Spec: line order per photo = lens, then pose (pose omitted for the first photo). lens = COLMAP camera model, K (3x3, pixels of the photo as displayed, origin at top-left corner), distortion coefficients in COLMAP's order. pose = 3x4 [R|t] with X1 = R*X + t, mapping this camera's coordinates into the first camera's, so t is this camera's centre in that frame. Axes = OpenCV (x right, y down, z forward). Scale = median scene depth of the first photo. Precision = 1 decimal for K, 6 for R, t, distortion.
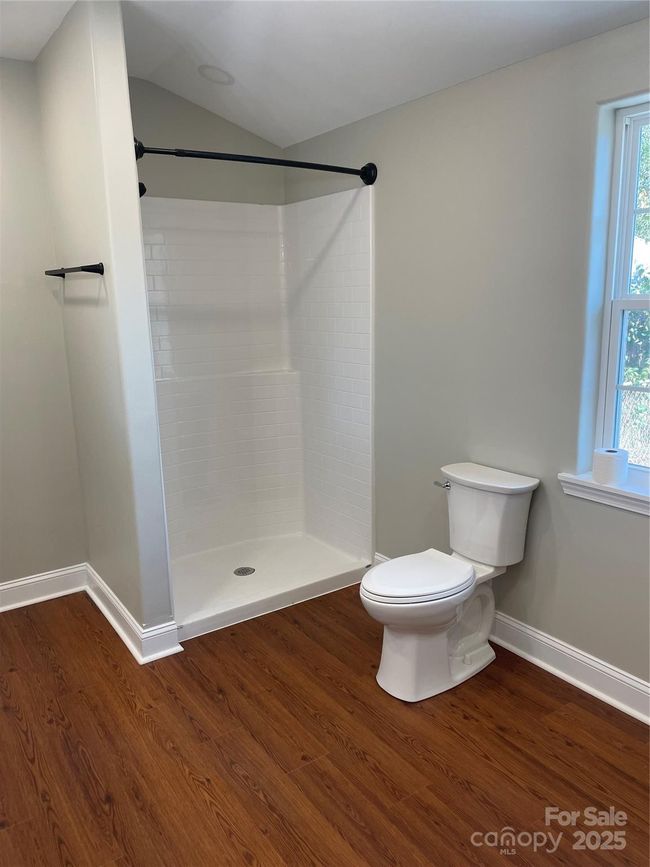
lens RADIAL K [[647.6, 0, 324.7], [0, 647.6, 432.0], [0, 0, 1]] dist [0.078725, -0.104533]
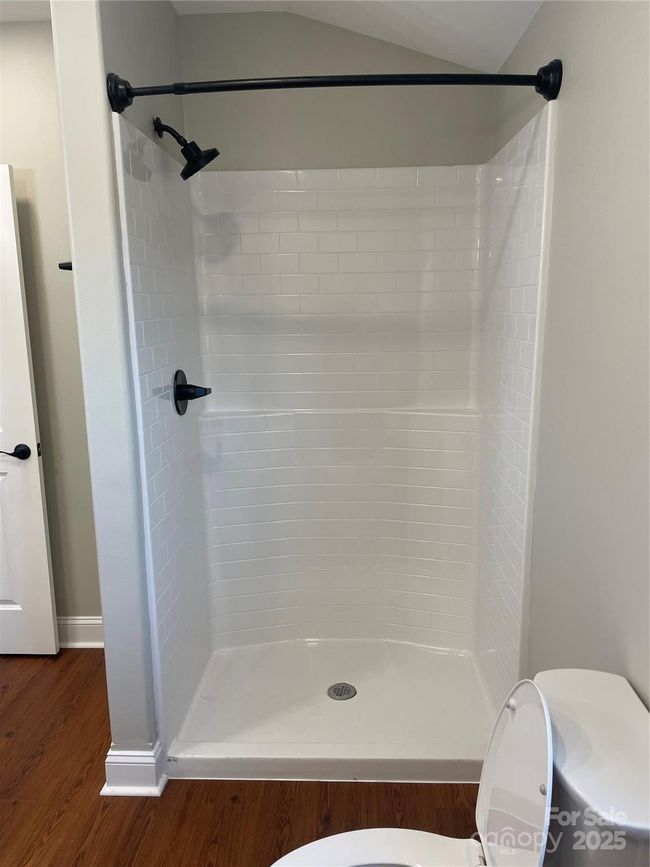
lens RADIAL K [[647.6, 0, 326.7], [0, 647.6, 433.4], [0, 0, 1]] dist [0.078725, -0.104533]
pose [[0.805222, 0.123855, -0.579895, 0.276181], [-0.124054, 0.991489, 0.039506, -0.102527], [0.579852, 0.040127, 0.813733, 0.465772]]
